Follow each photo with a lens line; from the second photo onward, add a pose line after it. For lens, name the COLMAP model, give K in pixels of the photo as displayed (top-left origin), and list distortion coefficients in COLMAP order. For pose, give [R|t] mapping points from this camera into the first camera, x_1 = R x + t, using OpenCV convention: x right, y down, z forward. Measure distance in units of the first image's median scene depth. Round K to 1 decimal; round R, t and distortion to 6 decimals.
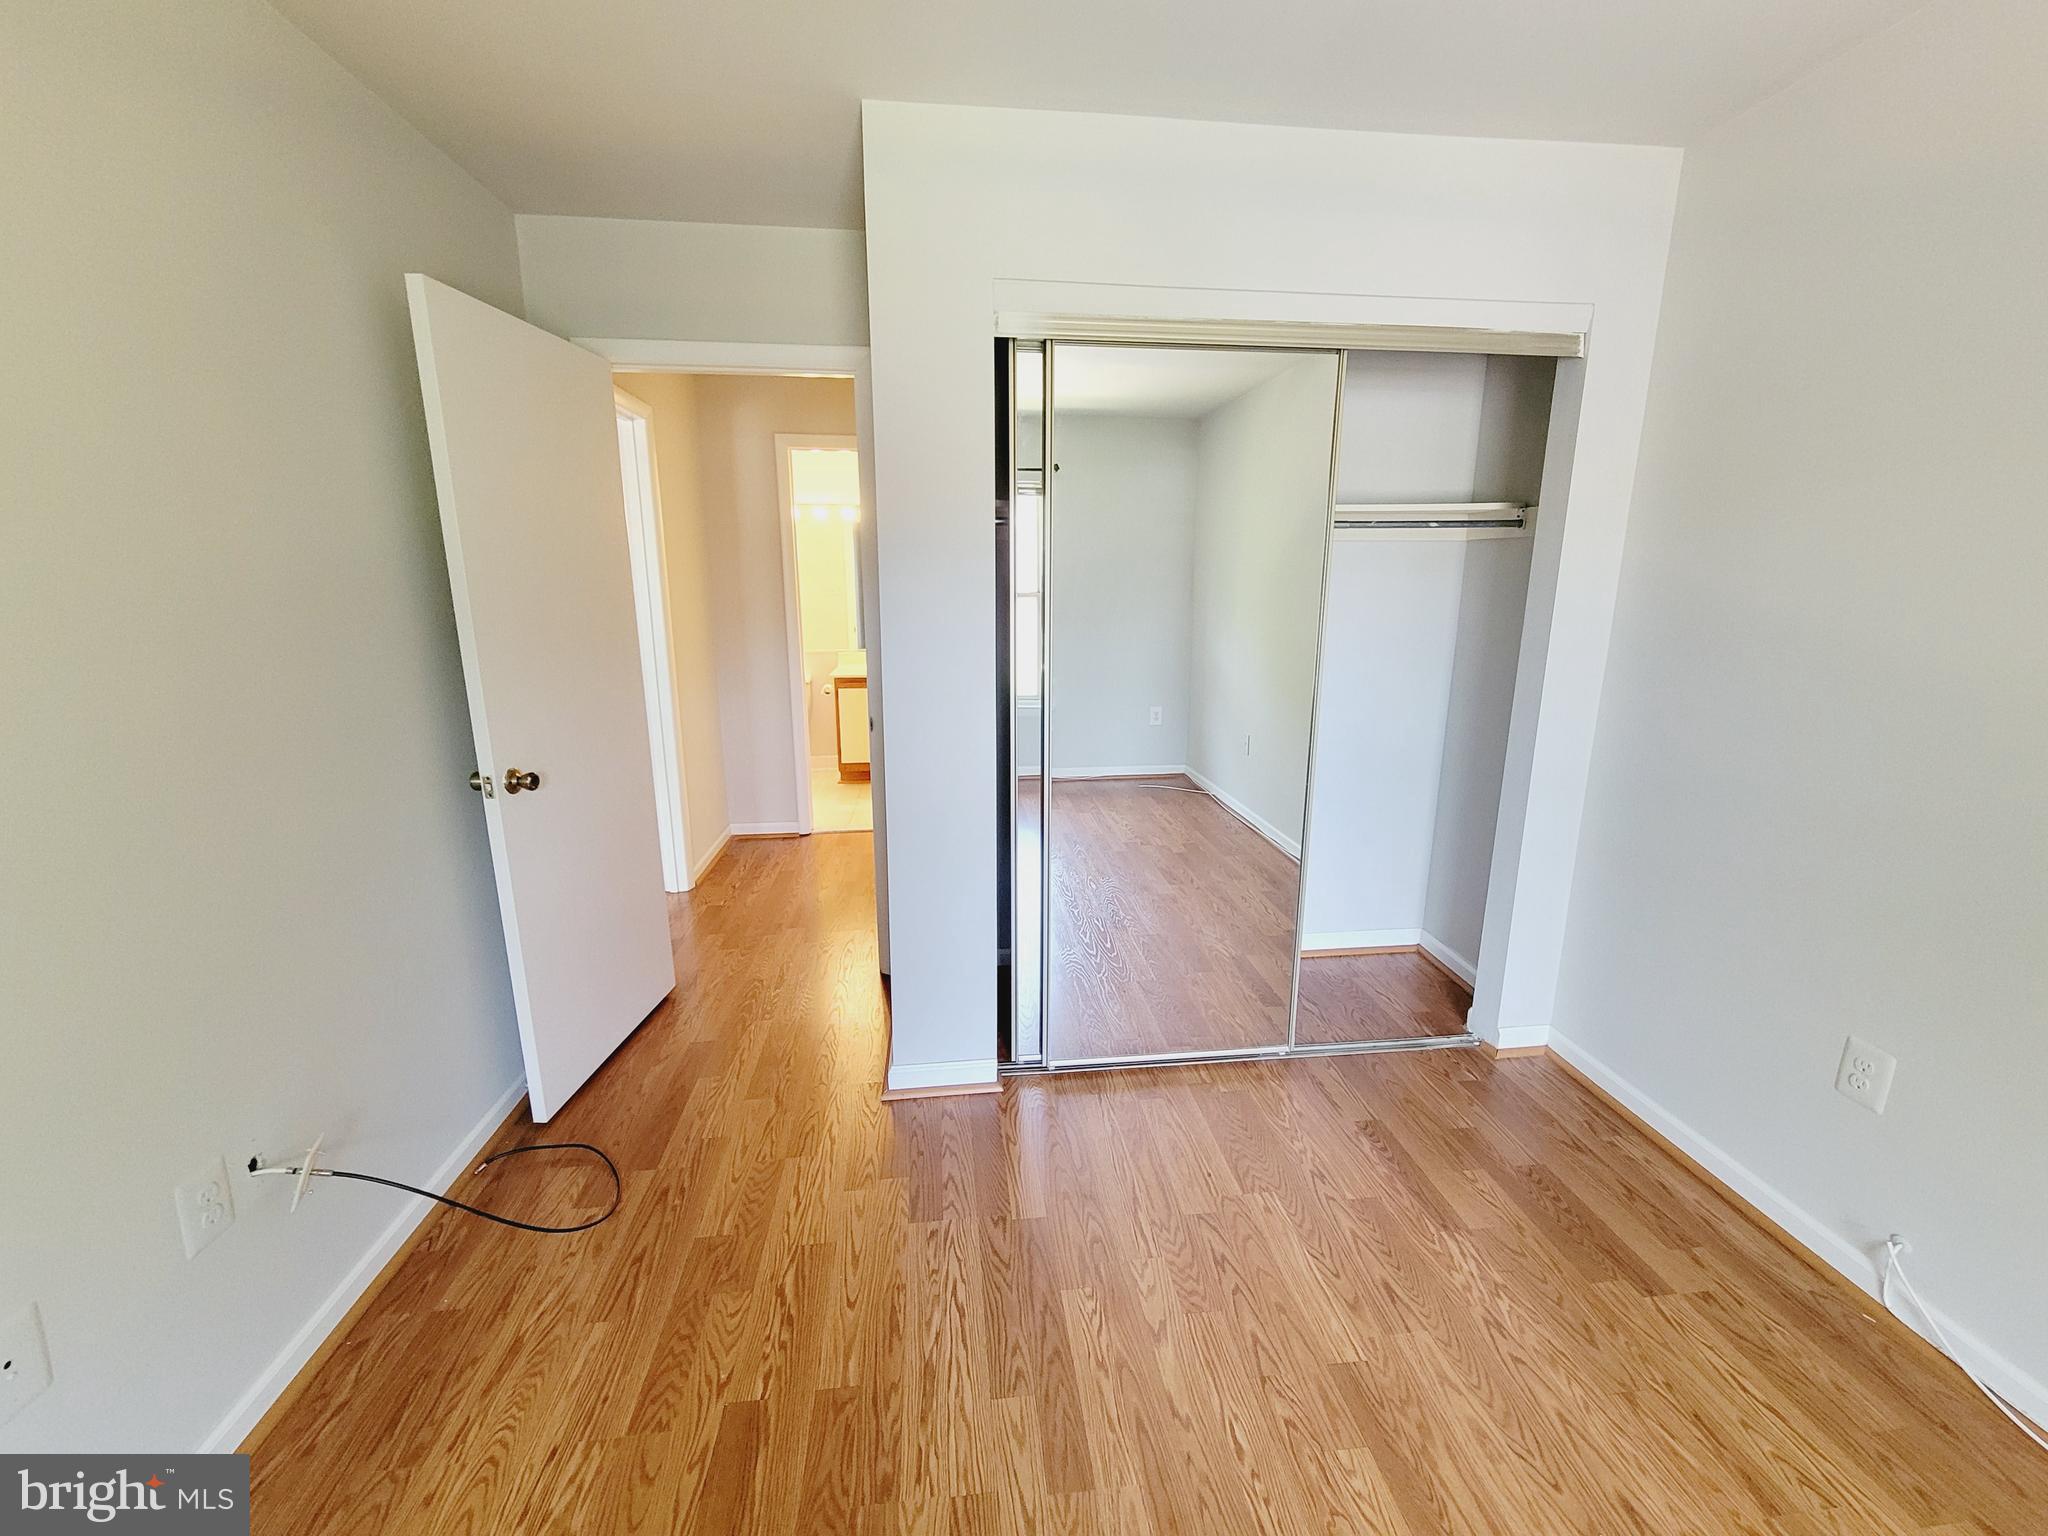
lens RADIAL K [[841.2, 0, 1031.0], [0, 841.2, 766.1], [0, 0, 1]] dist [-0.001653, 0.000120]
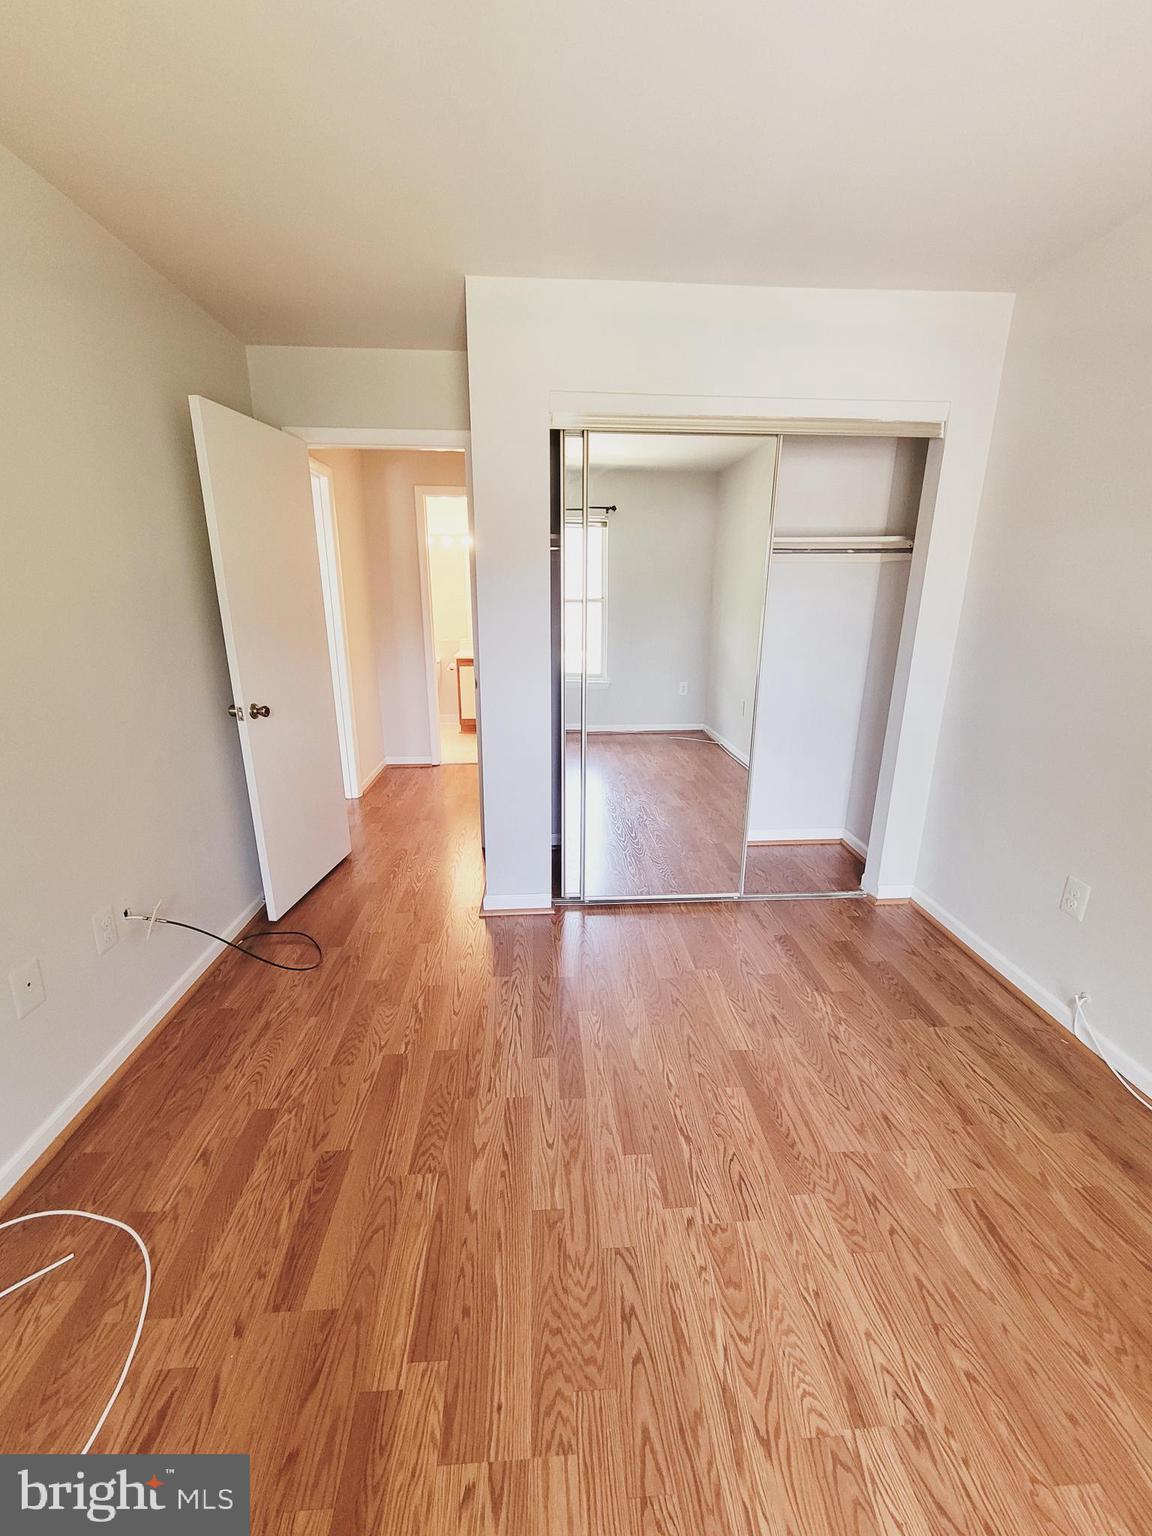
lens RADIAL K [[630.9, 0, 579.3], [0, 630.9, 773.6], [0, 0, 1]] dist [-0.001653, 0.000120]
pose [[0.998833, 0.017219, -0.045126, 0.072016], [-0.014336, 0.997883, 0.063441, 0.052367], [0.046123, -0.062720, 0.996965, -0.199707]]
